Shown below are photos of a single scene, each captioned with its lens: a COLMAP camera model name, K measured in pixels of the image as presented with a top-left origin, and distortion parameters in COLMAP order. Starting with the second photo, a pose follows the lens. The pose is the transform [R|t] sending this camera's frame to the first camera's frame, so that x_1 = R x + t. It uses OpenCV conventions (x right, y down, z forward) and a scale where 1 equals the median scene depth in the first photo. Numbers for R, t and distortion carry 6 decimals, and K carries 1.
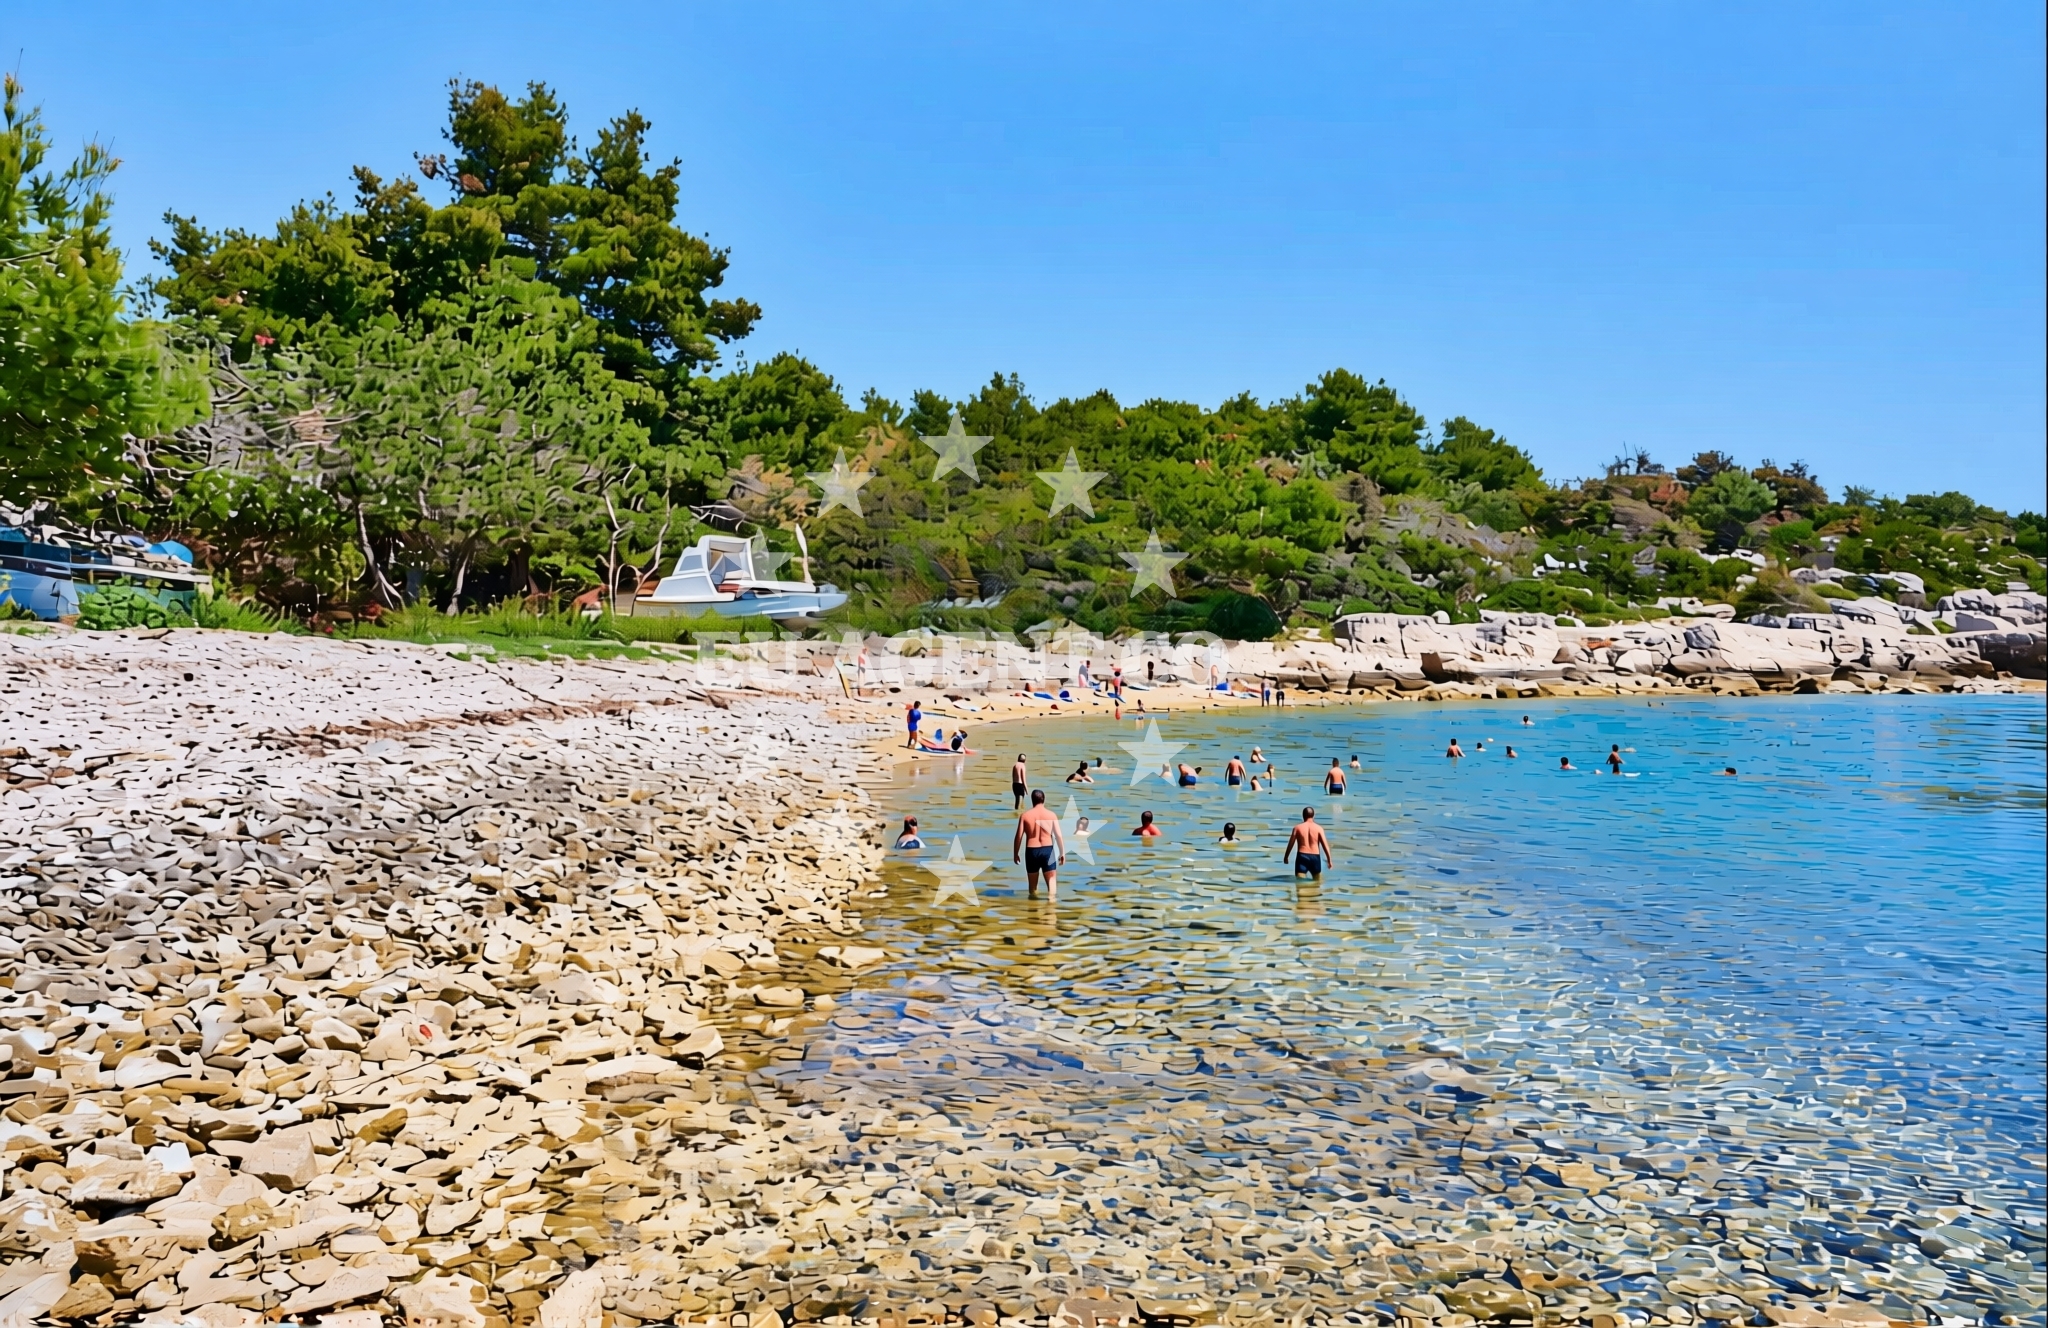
lens RADIAL K [[1270.6, 0, 1024.0], [0, 1270.6, 664.0], [0, 0, 1]] dist [-0.041899, -0.001752]
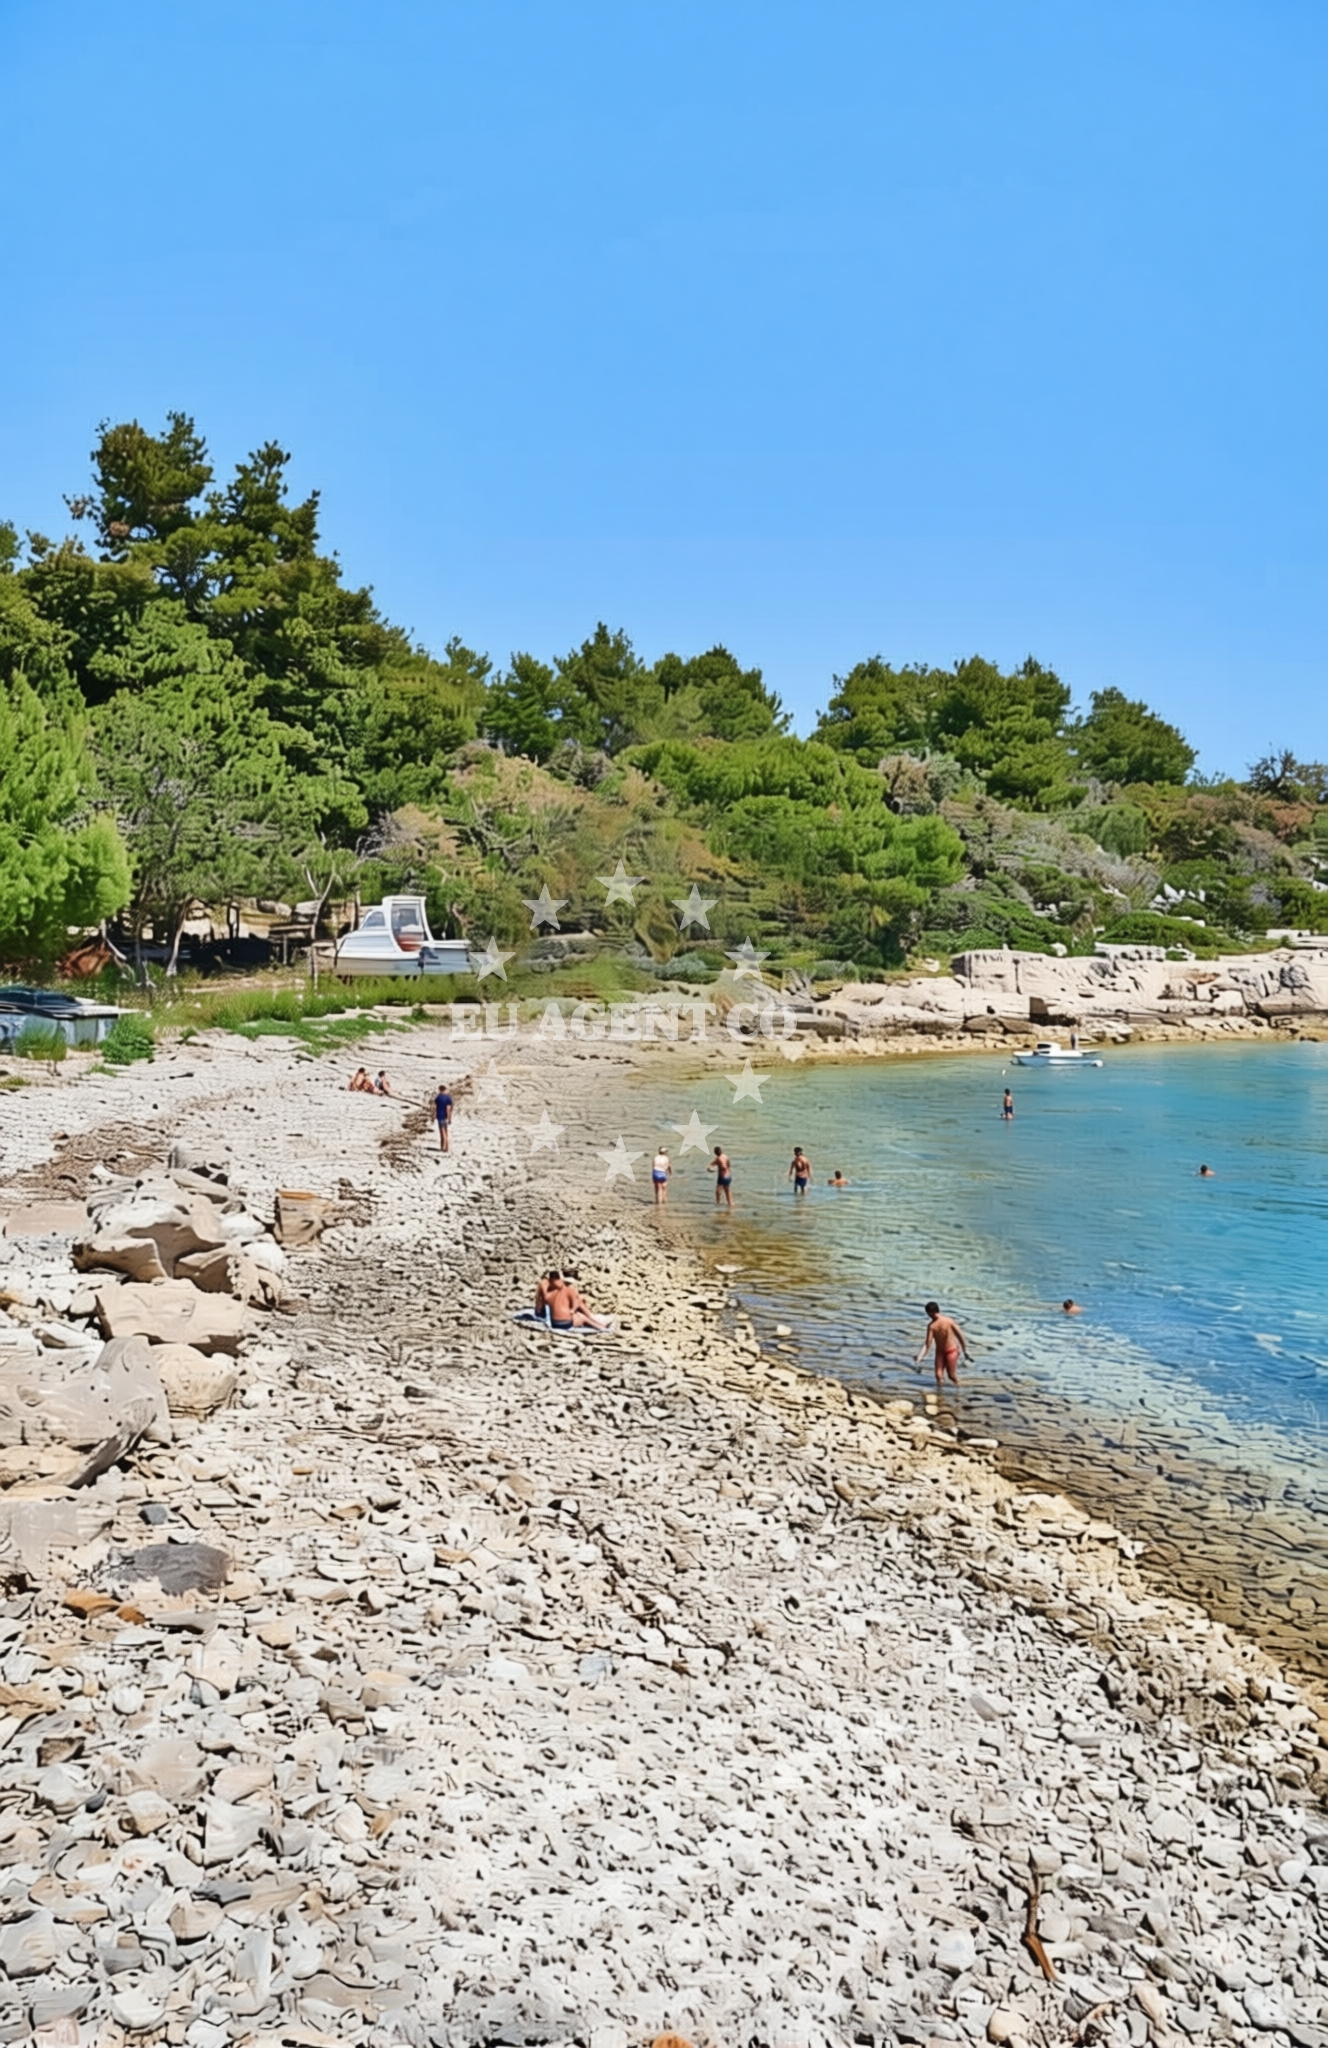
lens RADIAL K [[1491.6, 0, 664.0], [0, 1491.6, 1024.0], [0, 0, 1]] dist [-0.056160, -0.002302]
pose [[0.999433, 0.004204, 0.033407, -0.034654], [-0.006204, 0.998179, 0.060001, -0.048336], [-0.033094, -0.060175, 0.997639, -0.214419]]
